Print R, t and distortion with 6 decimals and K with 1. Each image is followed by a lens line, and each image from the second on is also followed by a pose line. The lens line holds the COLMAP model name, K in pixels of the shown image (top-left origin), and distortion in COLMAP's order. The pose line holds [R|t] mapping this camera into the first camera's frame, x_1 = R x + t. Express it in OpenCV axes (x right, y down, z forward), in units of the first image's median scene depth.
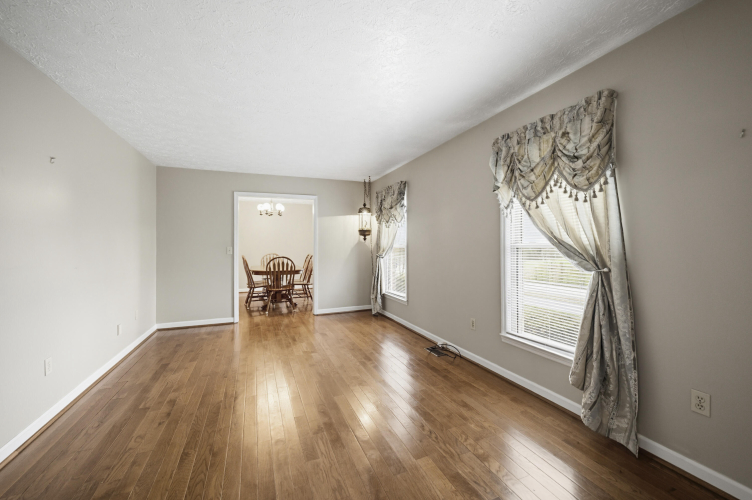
lens RADIAL K [[297.4, 0, 376.0], [0, 297.4, 250.0], [0, 0, 1]] dist [0.000840, 0.000032]
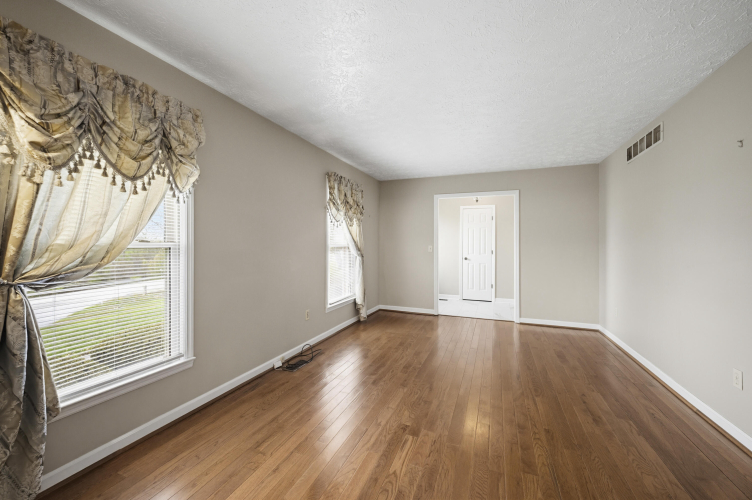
lens RADIAL K [[297.4, 0, 376.0], [0, 297.4, 250.0], [0, 0, 1]] dist [0.000840, 0.000032]
pose [[-0.715938, -0.004477, 0.698150, -0.639525], [-0.003859, 0.999990, 0.002455, 0.001669], [-0.698154, -0.000936, -0.715947, 1.622689]]
